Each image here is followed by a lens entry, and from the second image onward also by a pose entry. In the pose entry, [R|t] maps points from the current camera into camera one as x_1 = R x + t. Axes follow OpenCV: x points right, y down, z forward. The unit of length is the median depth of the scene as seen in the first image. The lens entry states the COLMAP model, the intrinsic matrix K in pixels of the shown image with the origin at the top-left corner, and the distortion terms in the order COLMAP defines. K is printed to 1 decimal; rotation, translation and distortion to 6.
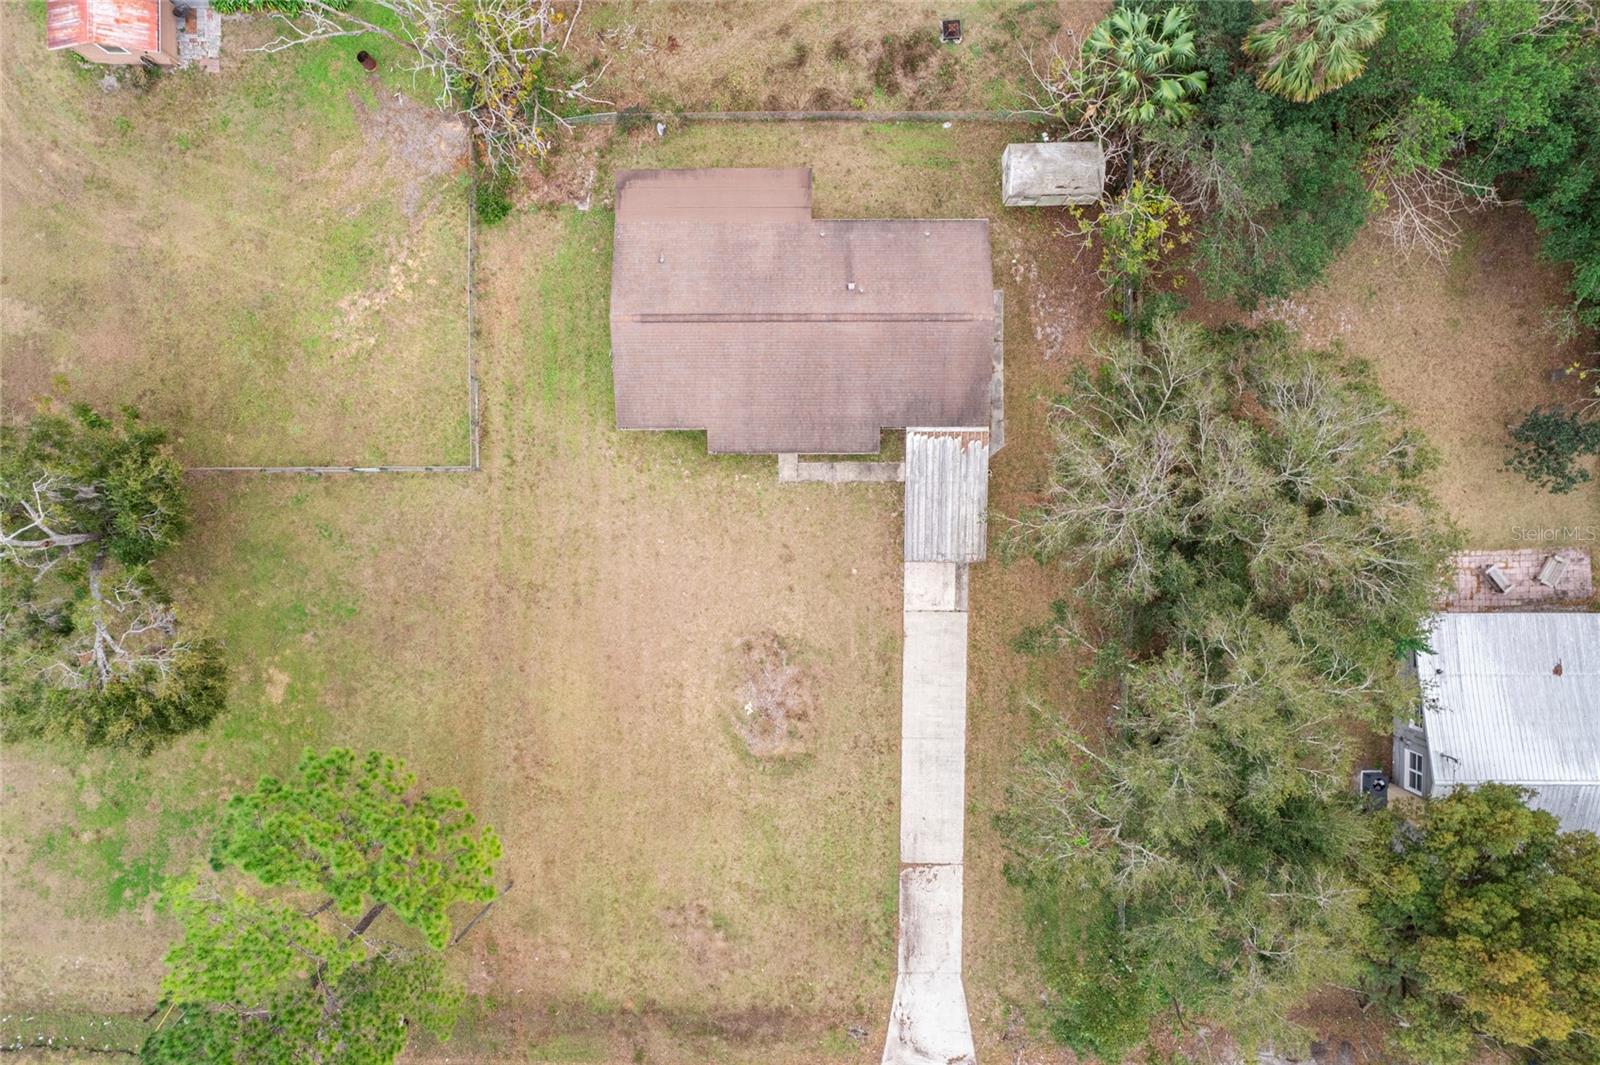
lens RADIAL K [[1073.1, 0, 800.0], [0, 1073.1, 532.5], [0, 0, 1]] dist [-0.077579, 0.072423]
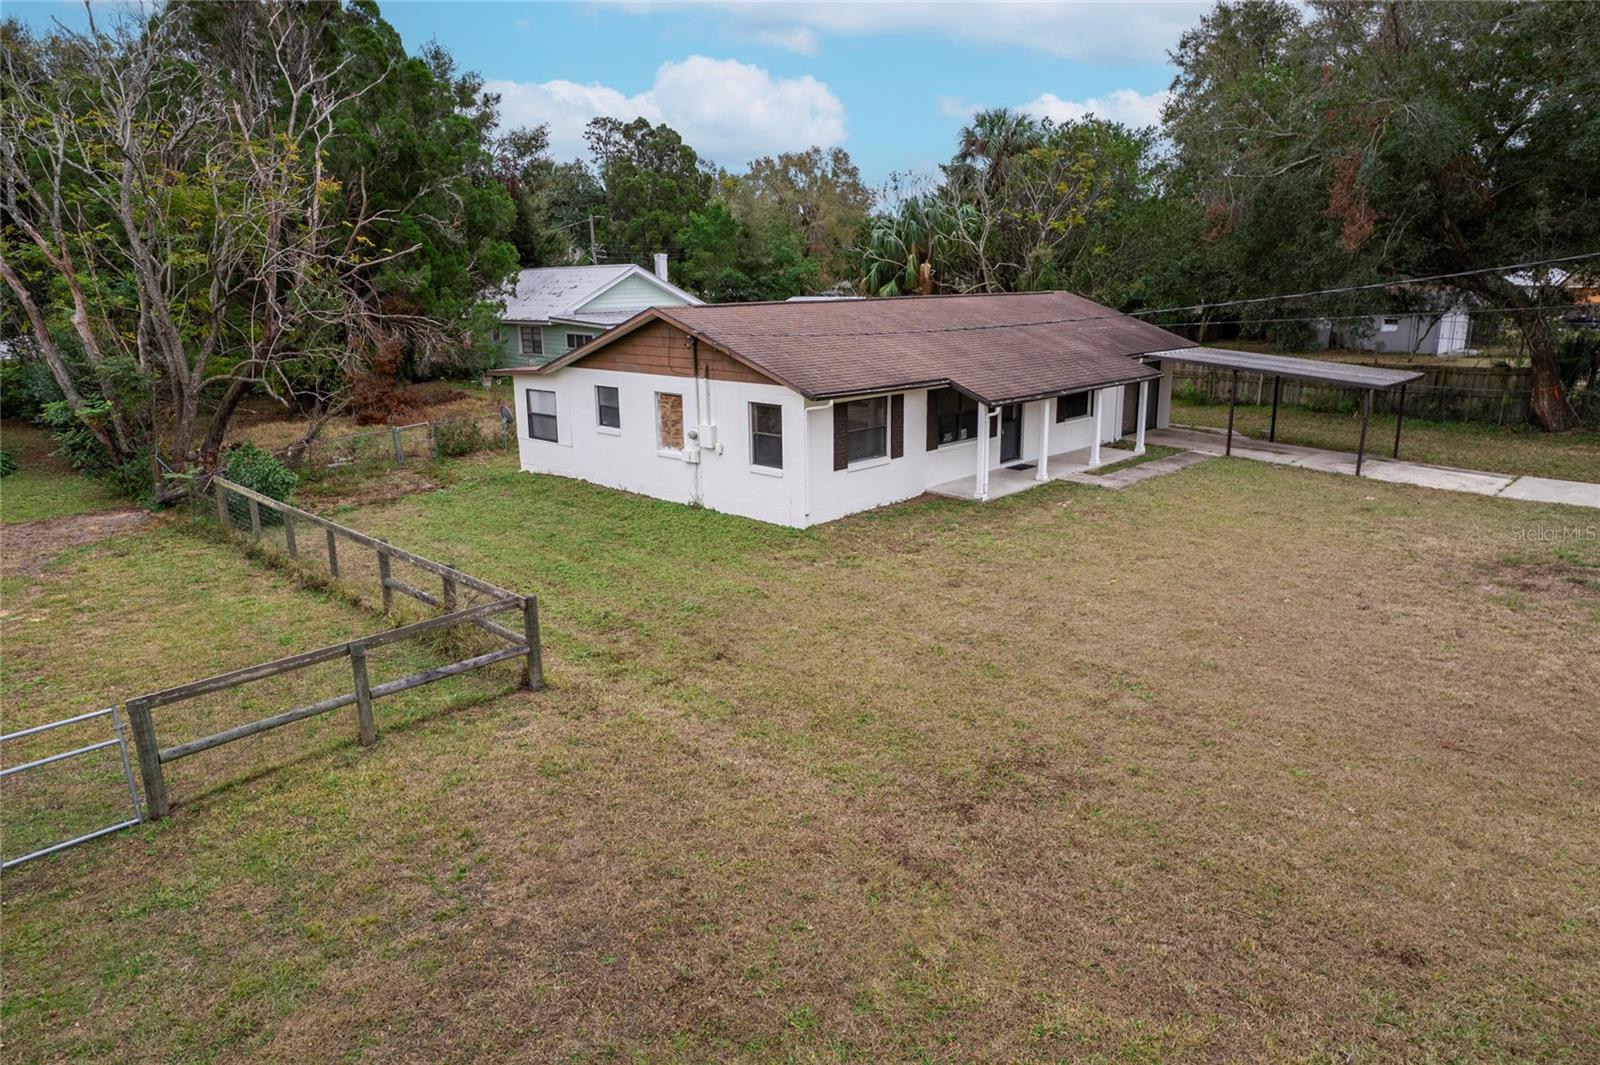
lens RADIAL K [[1021.7, 0, 800.5], [0, 1021.7, 539.7], [0, 0, 1]] dist [-0.075935, 0.066808]
pose [[0.699861, -0.179997, 0.691228, -0.423328], [0.713899, 0.144705, -0.685134, 0.159947], [0.023298, 0.972965, 0.229773, 0.903891]]
